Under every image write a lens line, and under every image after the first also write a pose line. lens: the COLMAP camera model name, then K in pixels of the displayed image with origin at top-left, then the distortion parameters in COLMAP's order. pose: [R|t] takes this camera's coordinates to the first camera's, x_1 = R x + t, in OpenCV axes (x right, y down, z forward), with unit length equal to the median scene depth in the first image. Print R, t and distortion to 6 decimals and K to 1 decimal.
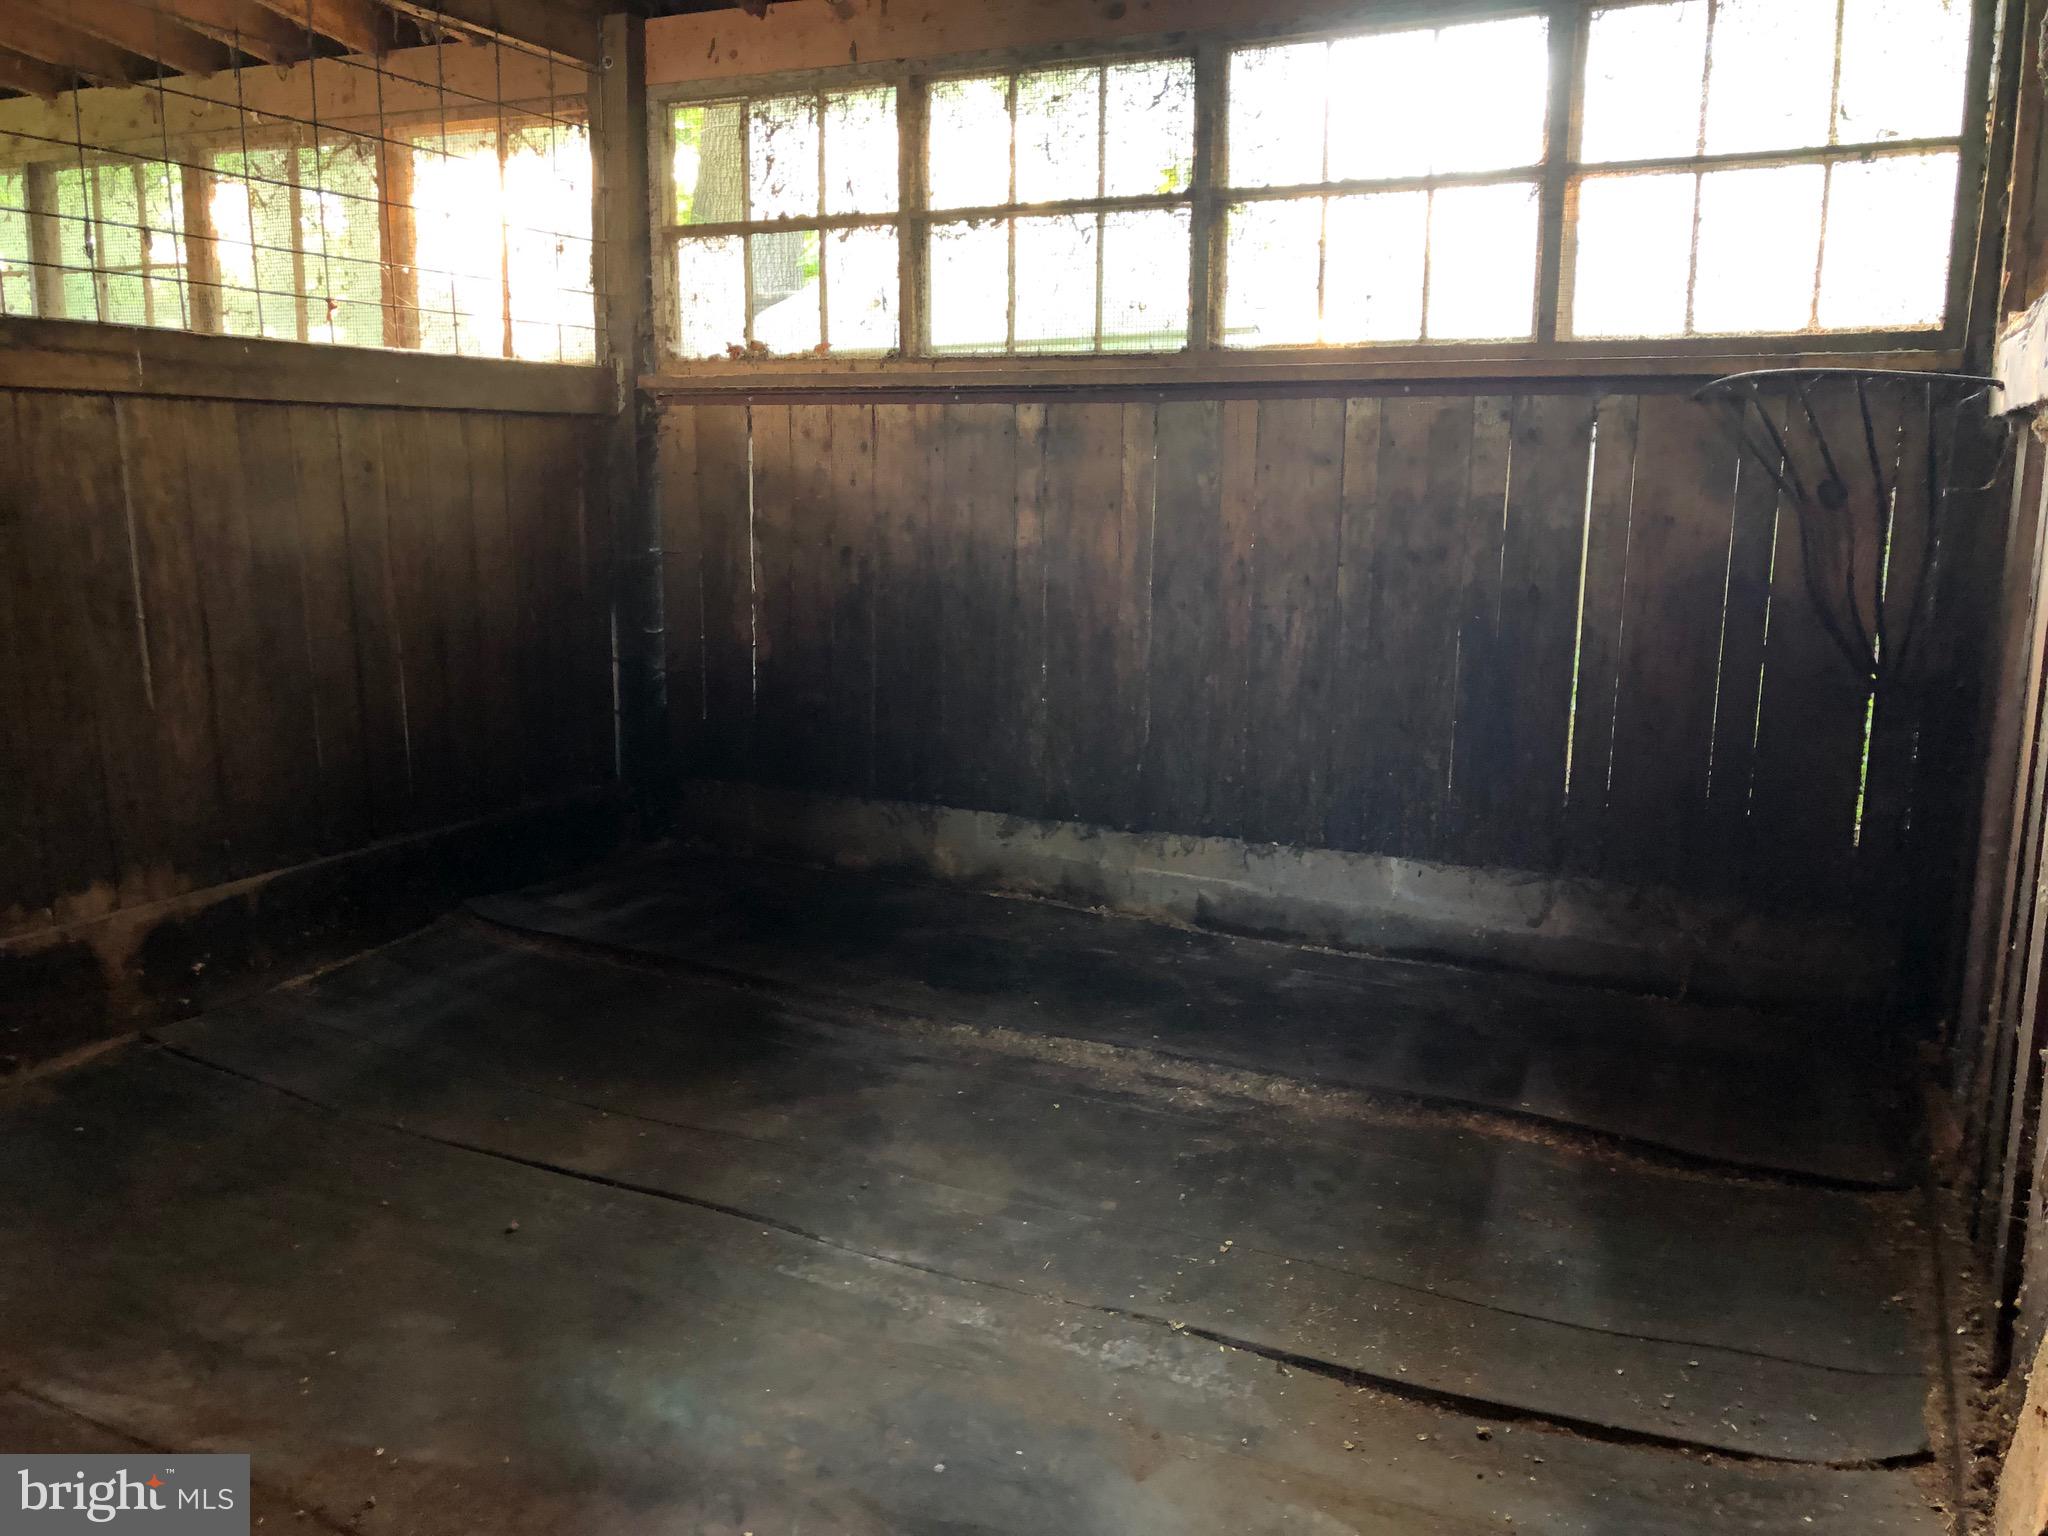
lens RADIAL K [[1692.7, 0, 1028.8], [0, 1692.7, 764.5], [0, 0, 1]] dist [0.036141, 0.004128]
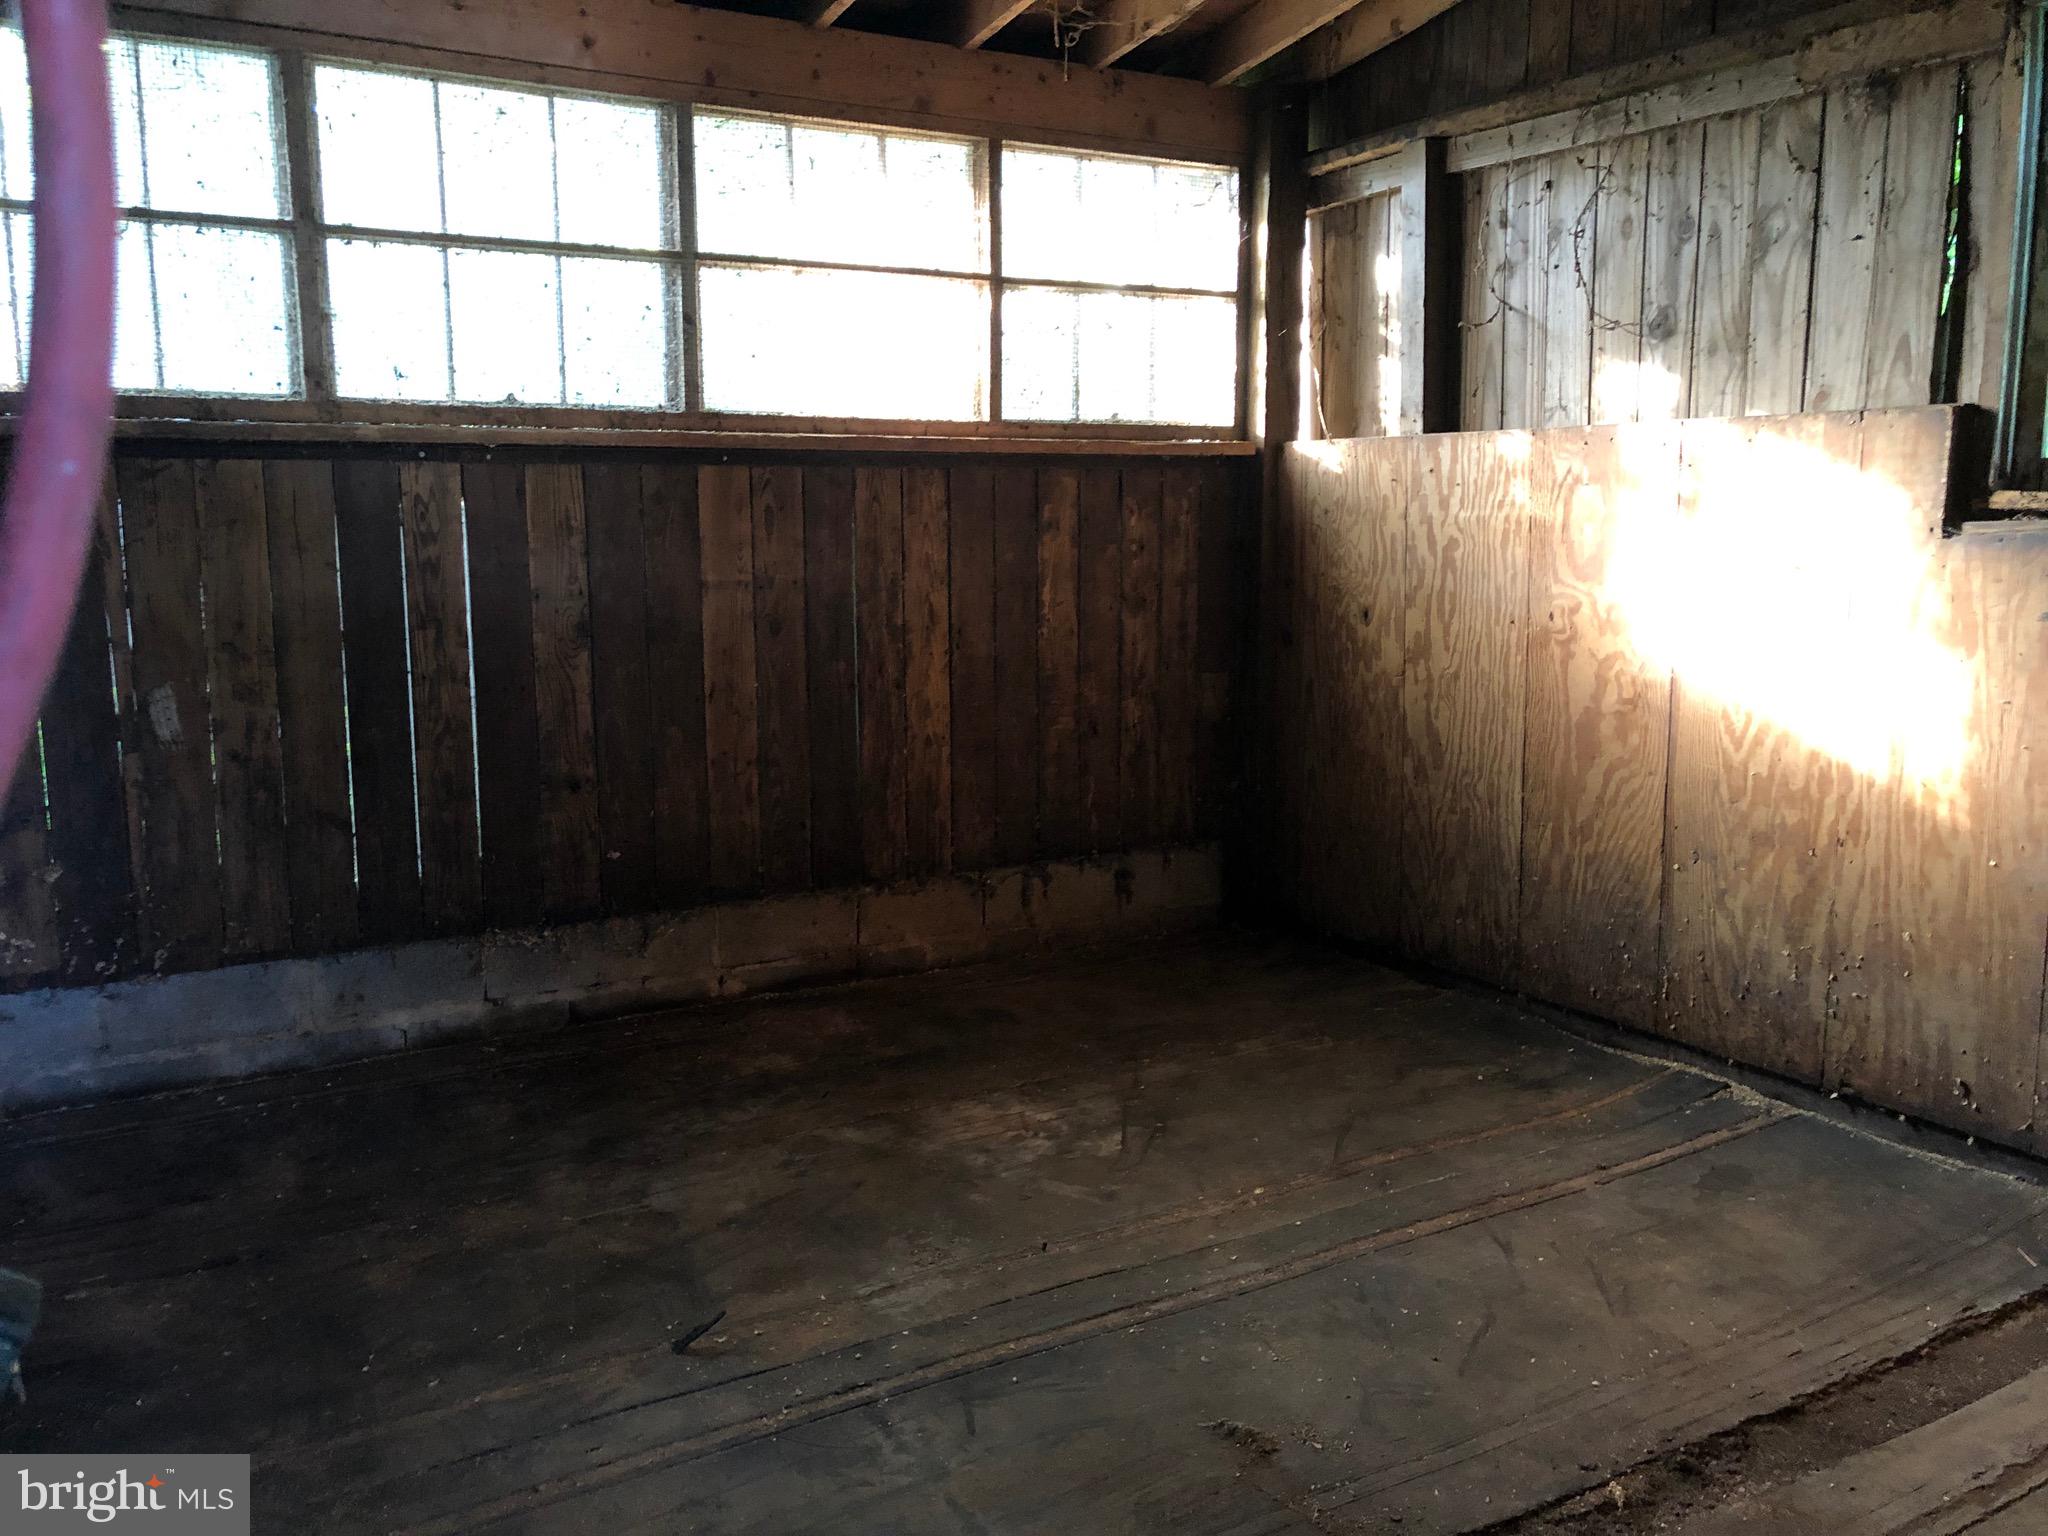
lens RADIAL K [[1692.7, 0, 1032.9], [0, 1692.7, 774.8], [0, 0, 1]] dist [0.036141, 0.004128]
pose [[0.539696, -0.140095, 0.830121, -0.612600], [0.163504, 0.984723, 0.059886, -0.066790], [-0.825830, 0.103408, 0.554358, 0.324076]]
